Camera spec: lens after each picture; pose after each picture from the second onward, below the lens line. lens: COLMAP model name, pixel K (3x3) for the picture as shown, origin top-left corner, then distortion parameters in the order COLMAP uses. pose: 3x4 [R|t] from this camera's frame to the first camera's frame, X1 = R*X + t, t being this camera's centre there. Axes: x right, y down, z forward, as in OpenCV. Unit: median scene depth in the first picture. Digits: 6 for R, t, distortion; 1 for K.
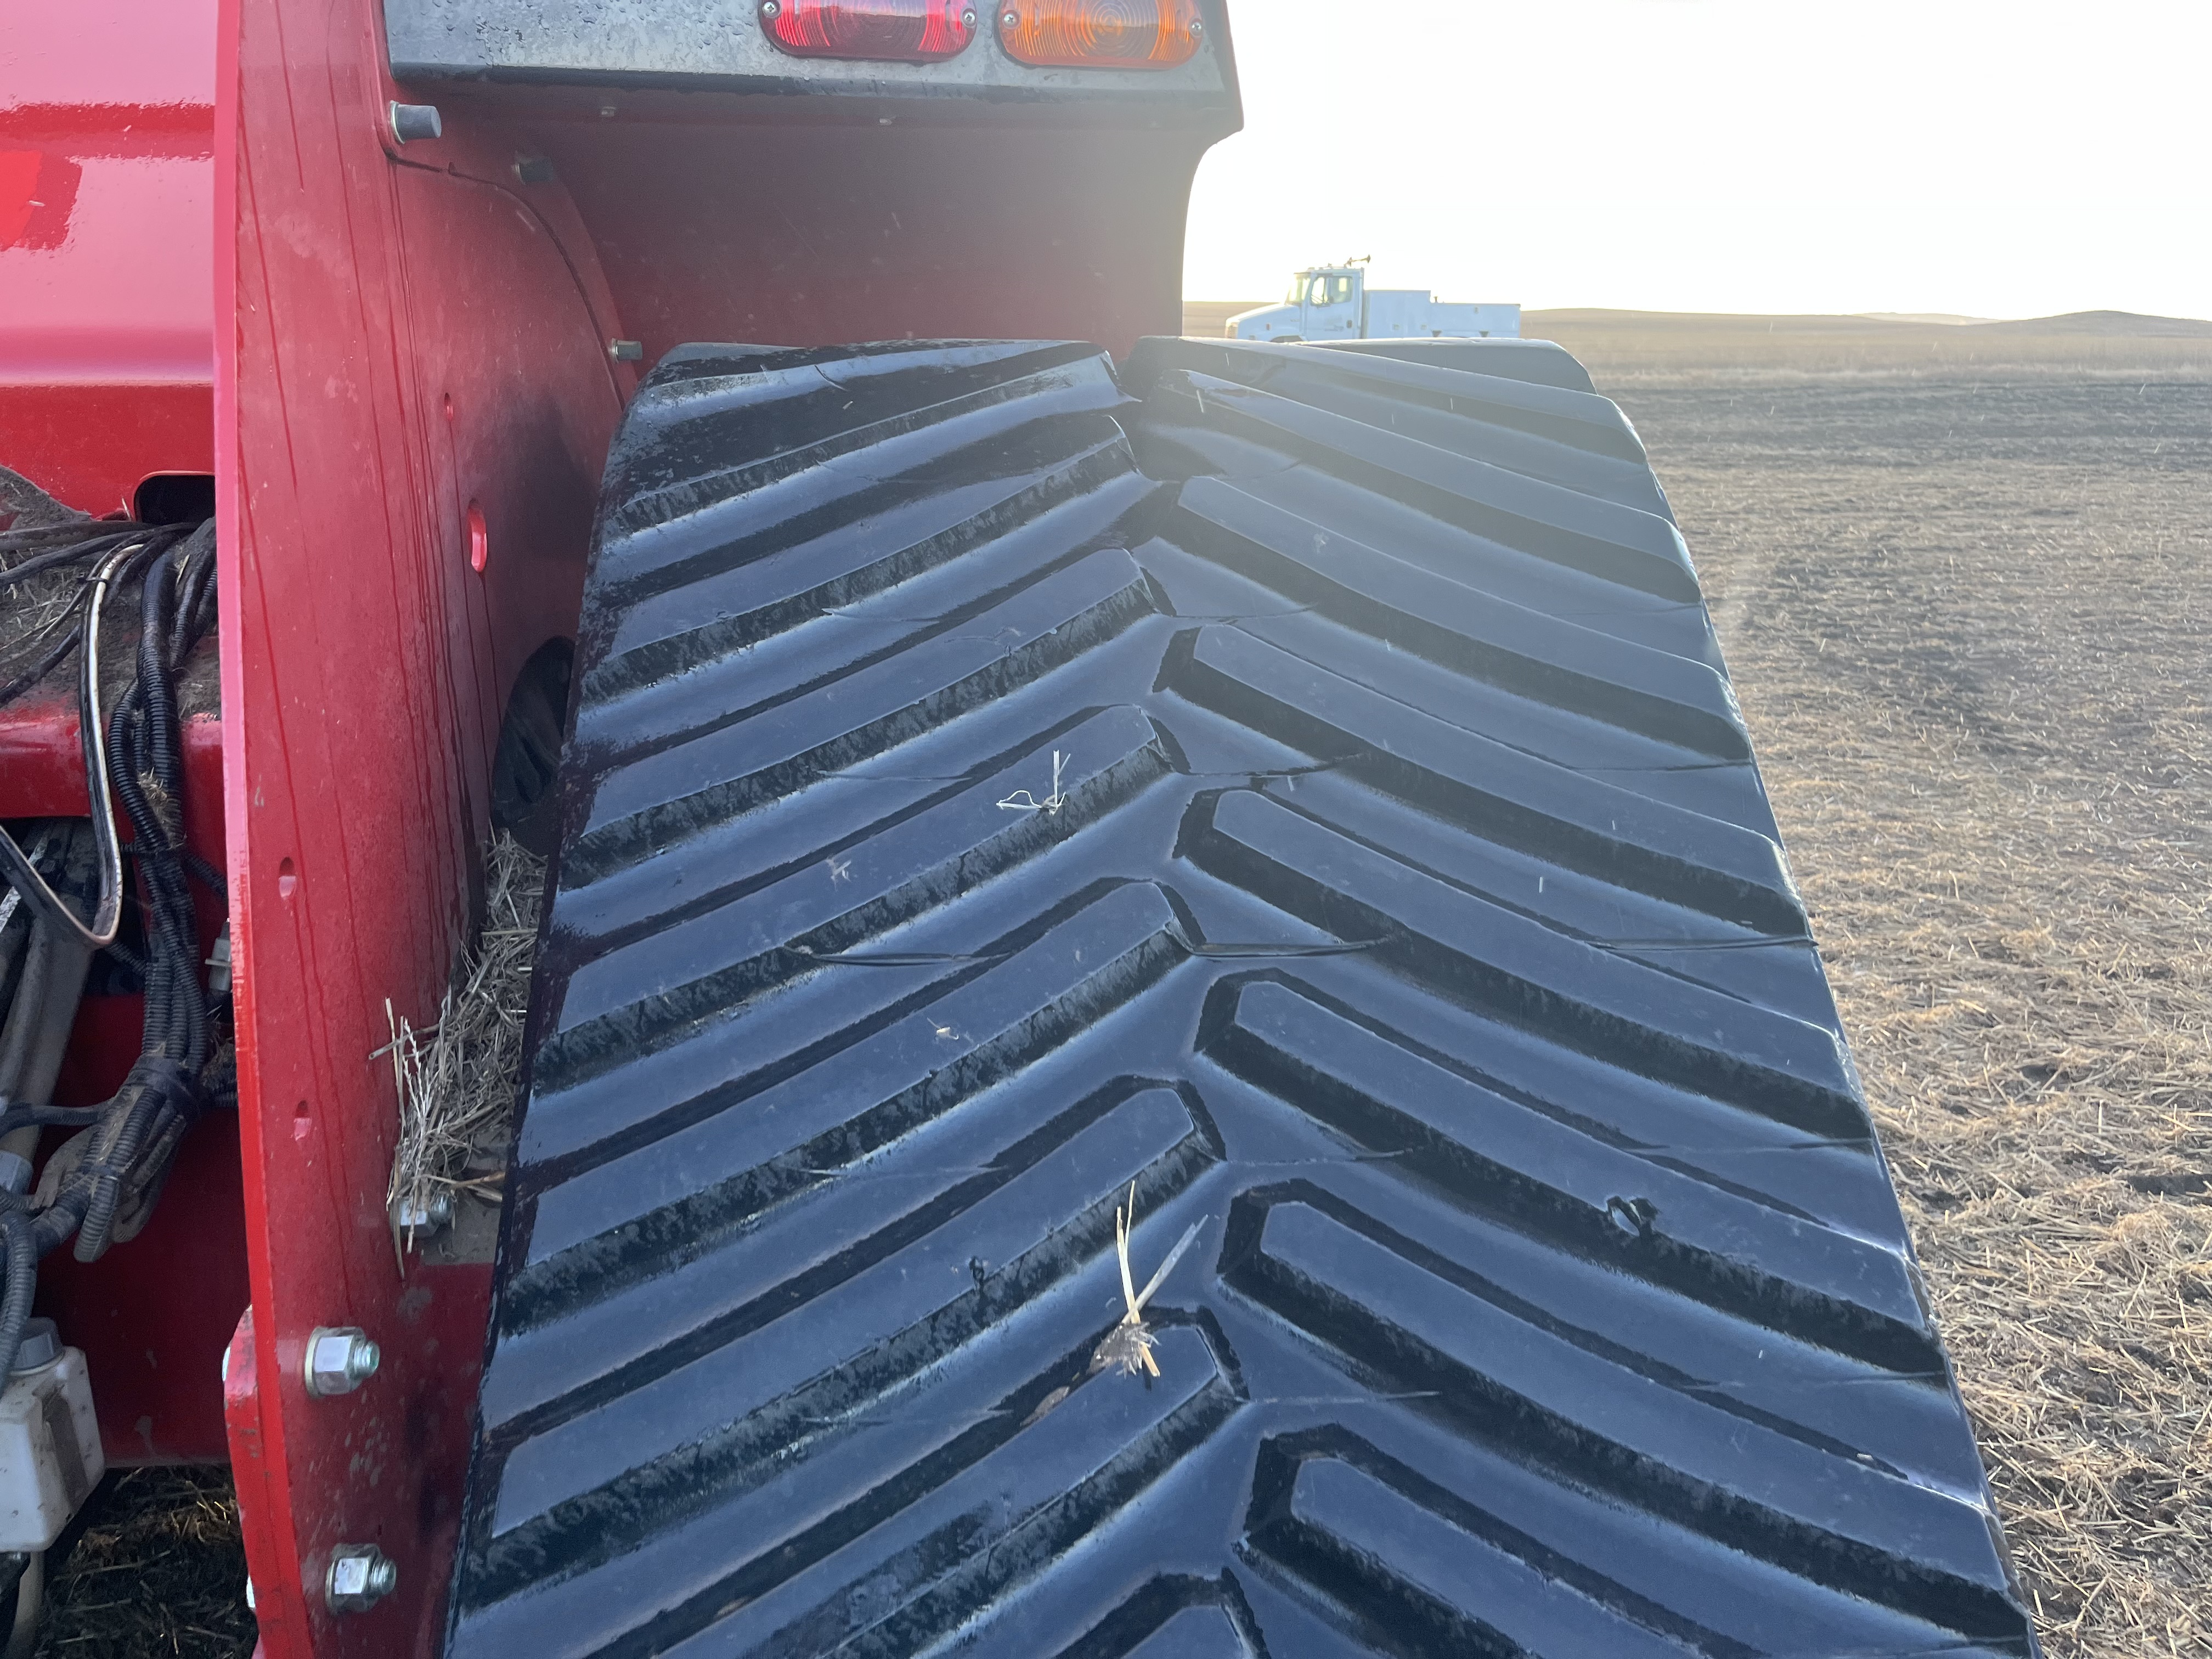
lens RADIAL K [[1681.3, 0, 1093.7], [0, 1681.3, 836.8], [0, 0, 1]] dist [0.086969, -0.131332]
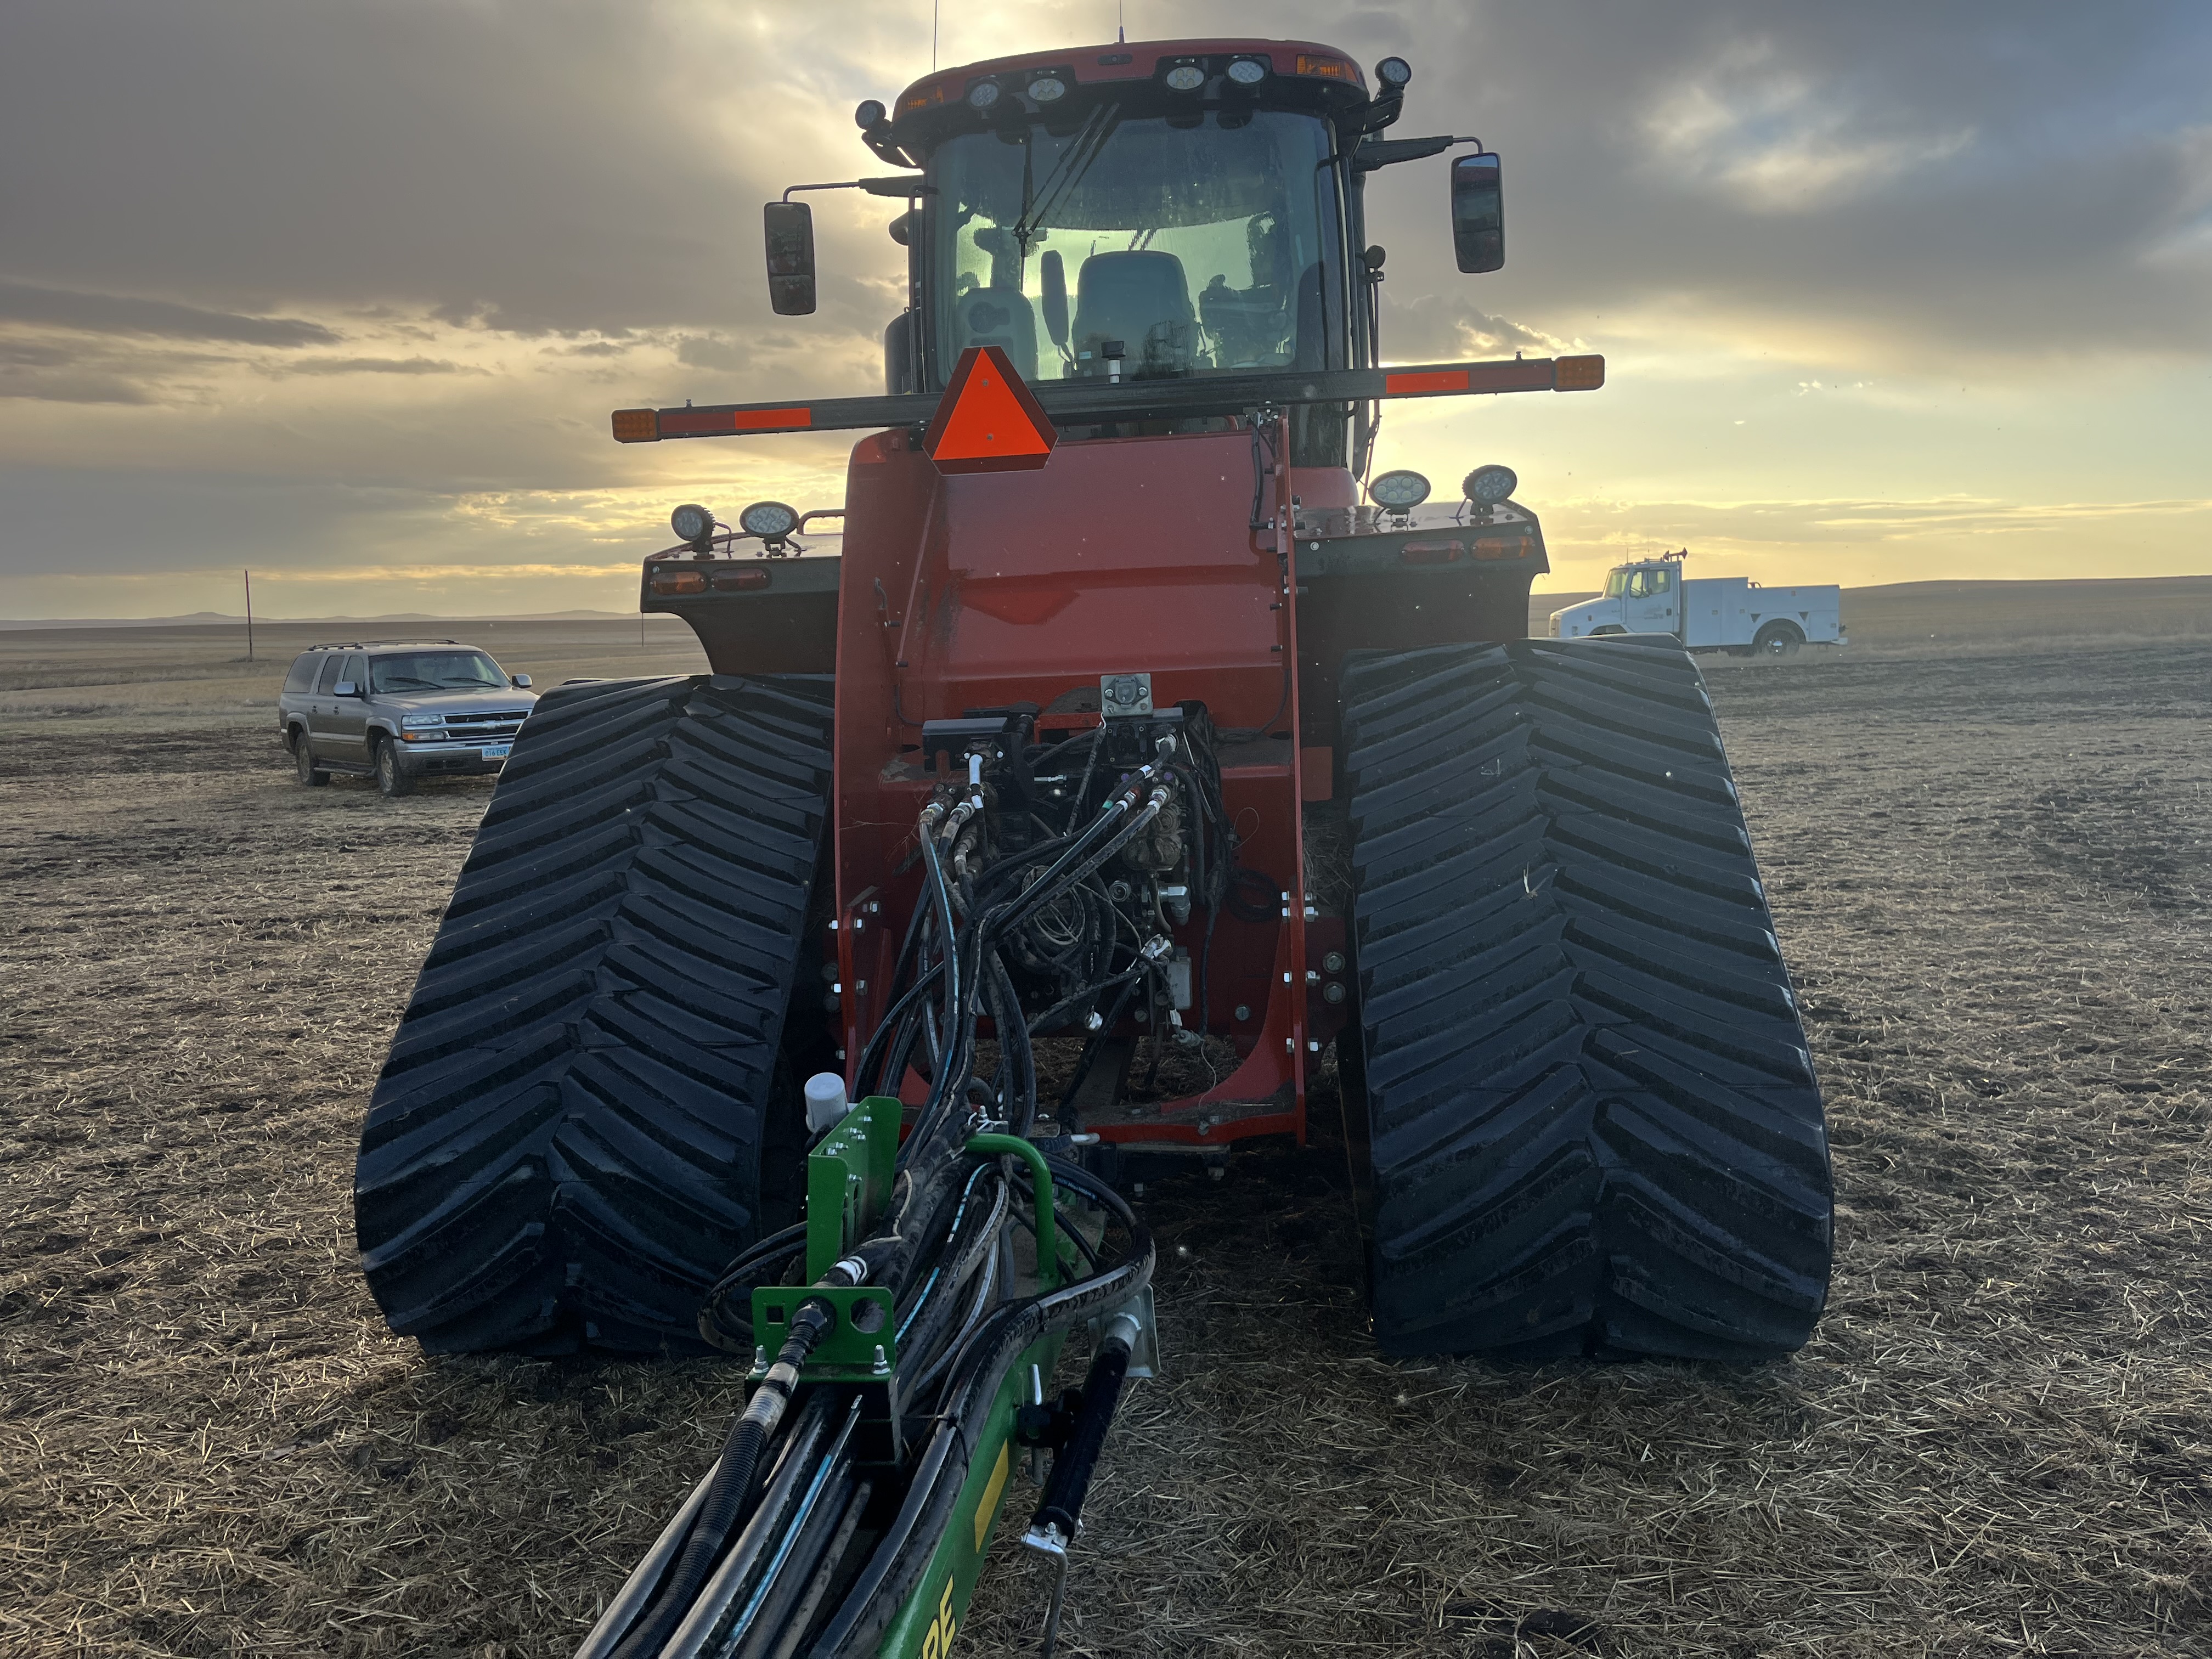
lens RADIAL K [[1681.3, 0, 1093.7], [0, 1681.3, 836.8], [0, 0, 1]] dist [0.086969, -0.131332]
pose [[0.981403, -0.024298, -0.190415, -0.011631], [-0.008567, 0.985424, -0.169899, 0.045116], [0.191767, 0.168371, 0.966890, -0.158220]]
